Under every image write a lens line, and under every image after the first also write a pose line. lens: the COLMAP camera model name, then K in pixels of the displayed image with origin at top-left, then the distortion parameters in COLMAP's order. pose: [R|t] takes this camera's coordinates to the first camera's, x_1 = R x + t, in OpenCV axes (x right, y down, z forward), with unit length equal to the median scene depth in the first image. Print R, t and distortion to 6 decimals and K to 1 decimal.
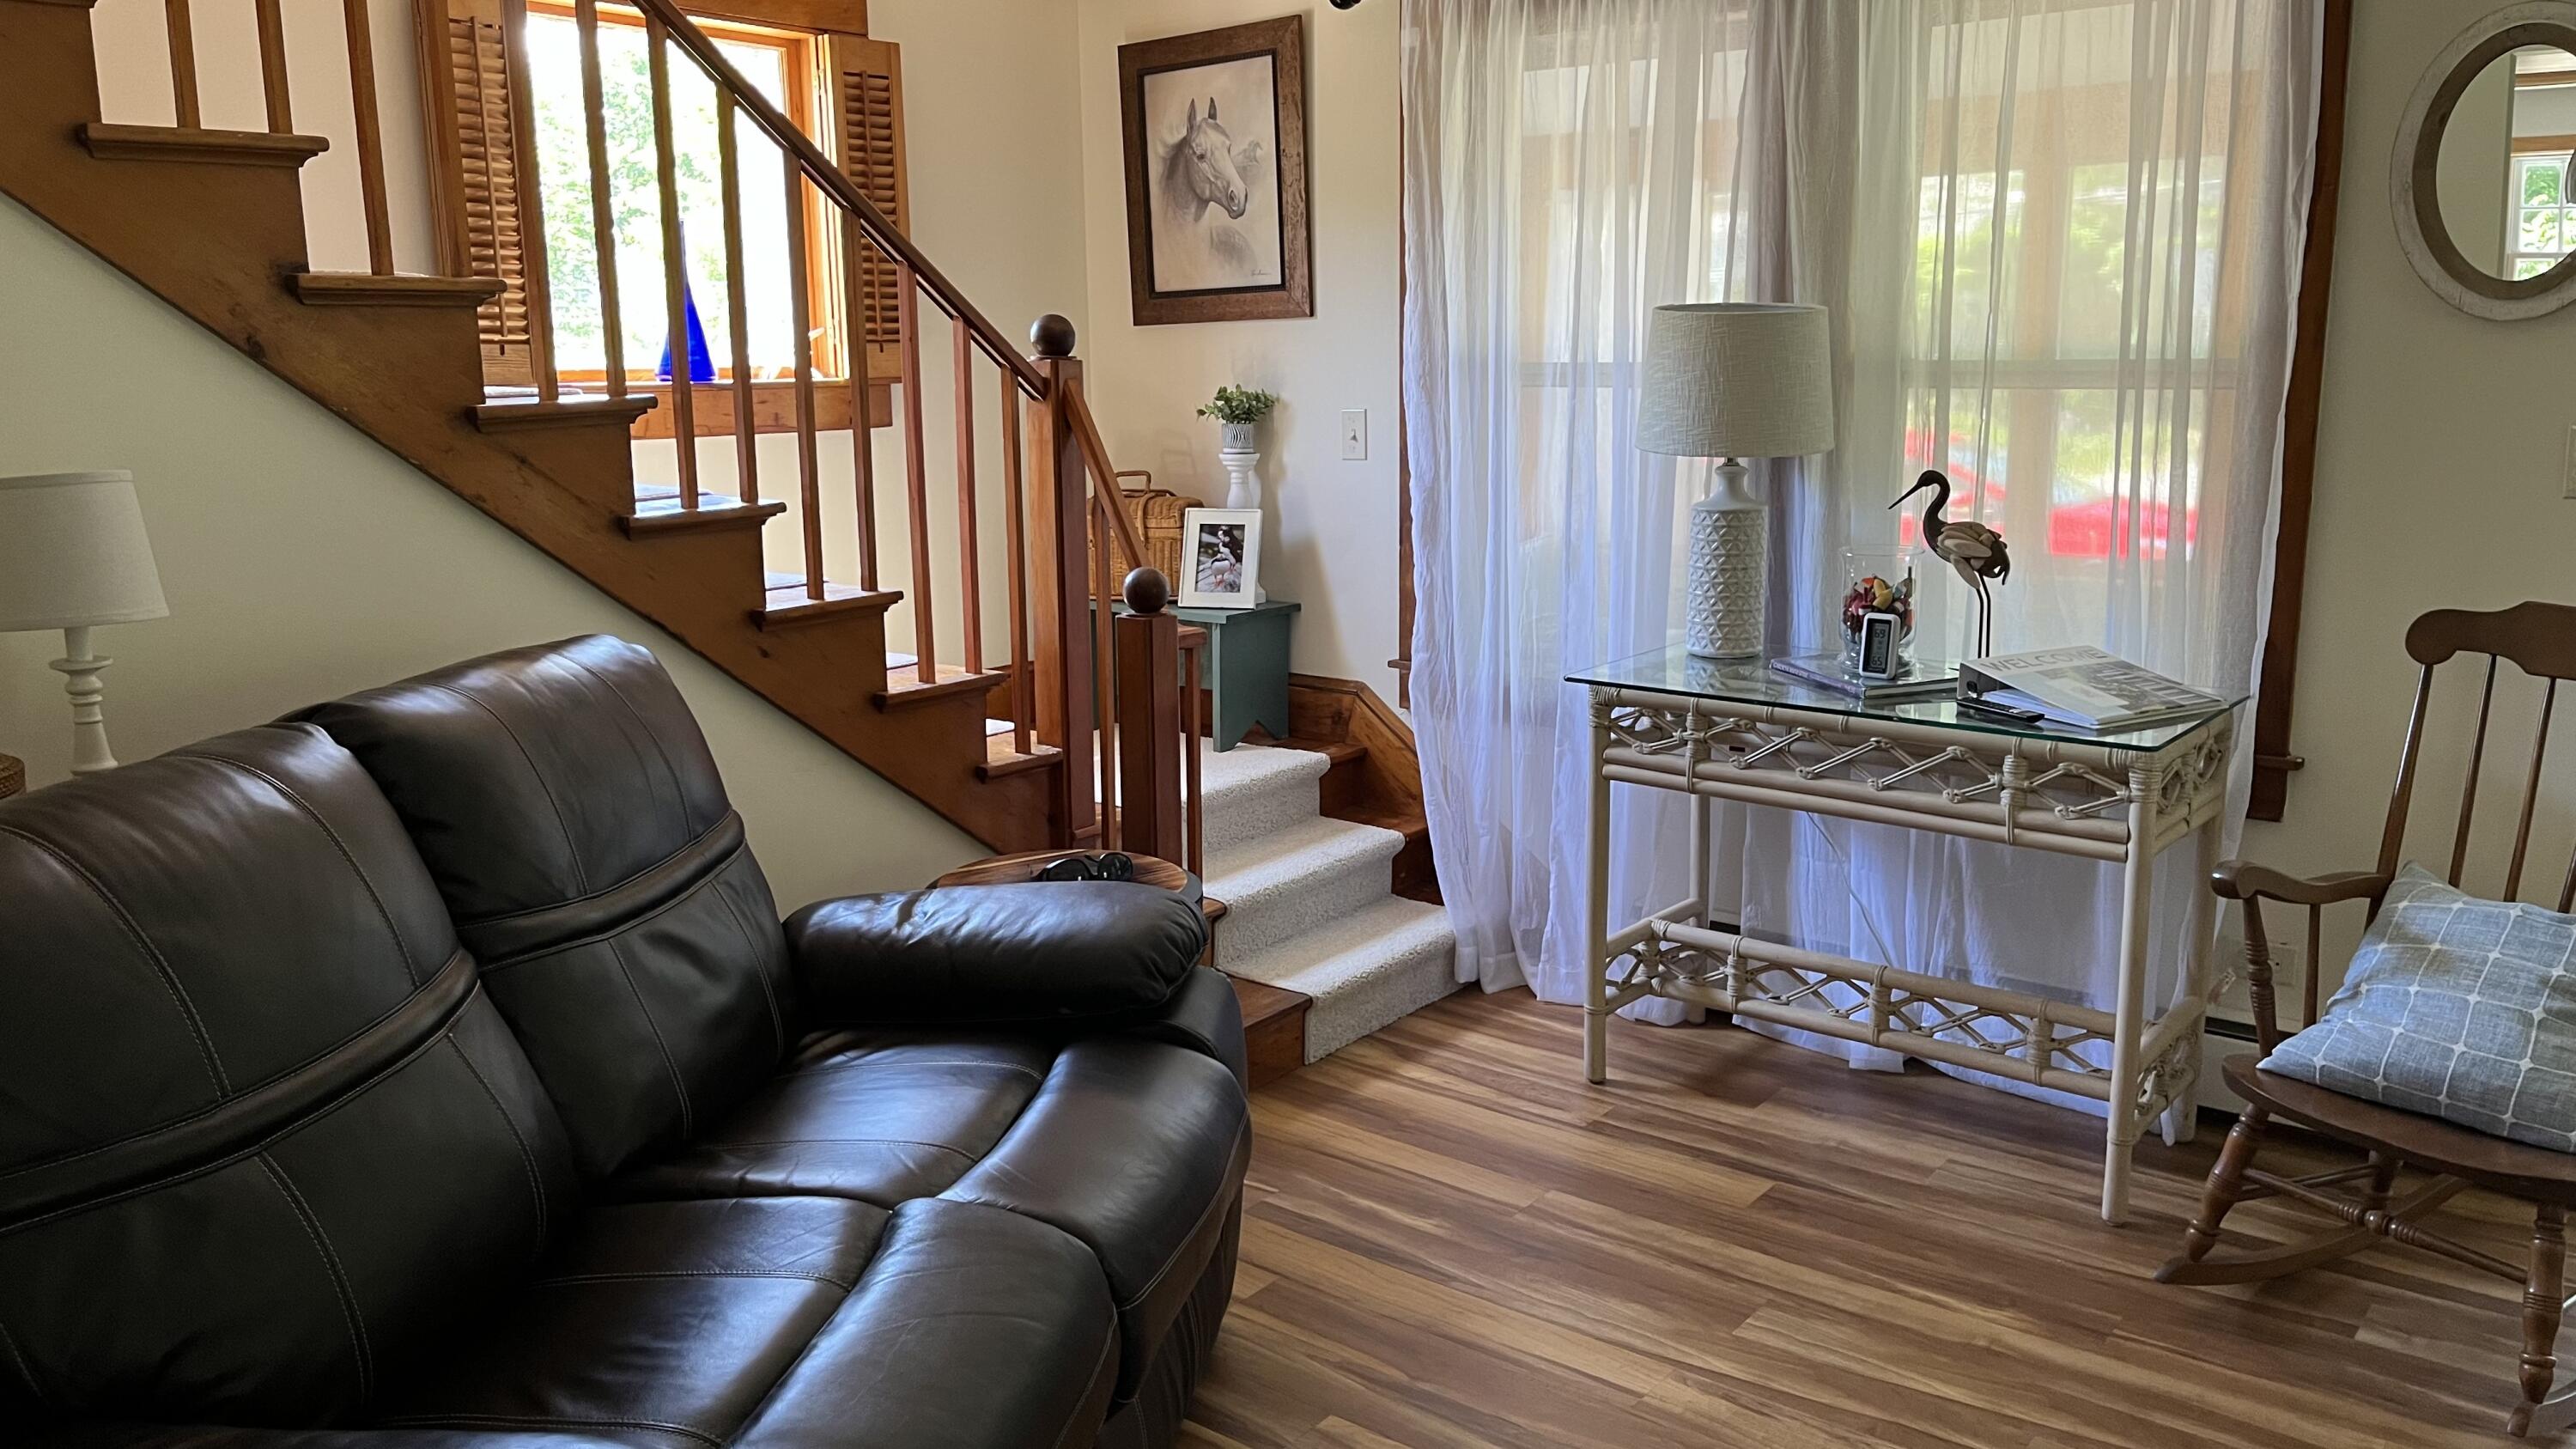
lens RADIAL K [[1954.8, 0, 1287.7], [0, 1954.8, 722.6], [0, 0, 1]] dist [0.044956, -0.039656]
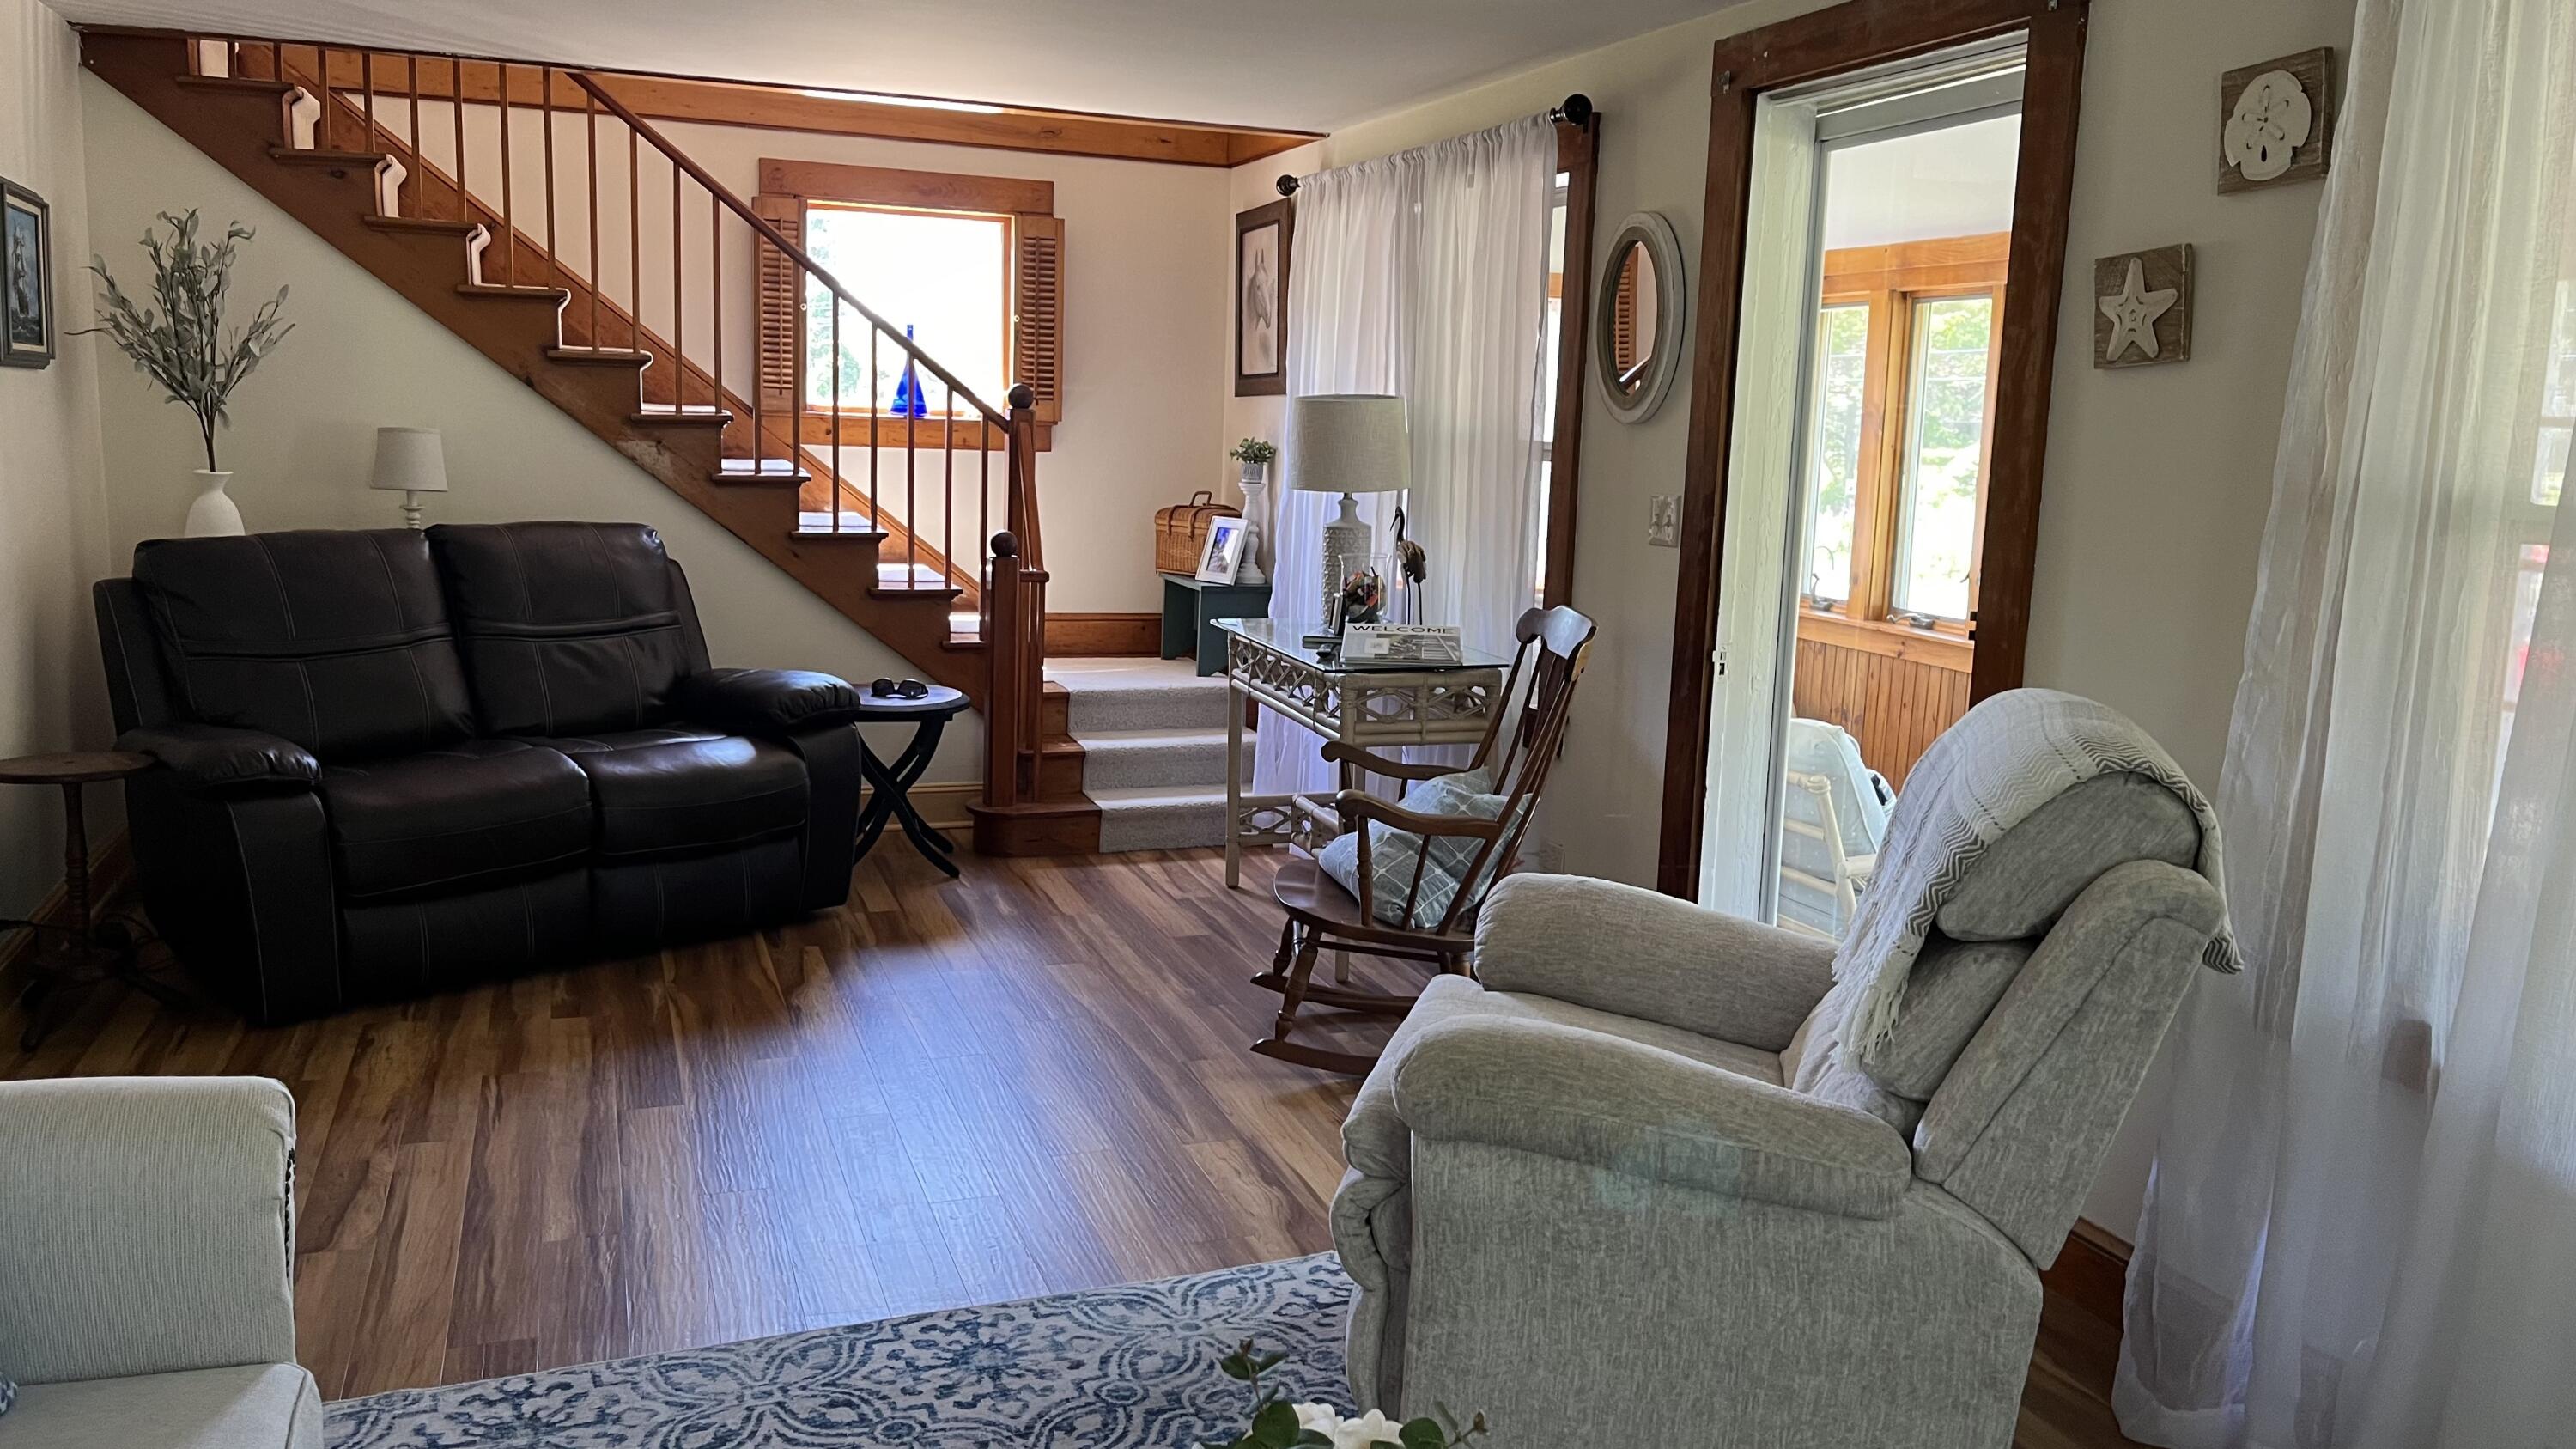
lens RADIAL K [[1954.8, 0, 1297.4], [0, 1954.8, 723.2], [0, 0, 1]] dist [0.044956, -0.039656]
pose [[0.851506, 0.124609, -0.509323, 0.798741], [-0.144107, 0.989561, 0.001179, 0.037233], [0.504153, 0.072393, 0.860575, -0.258300]]
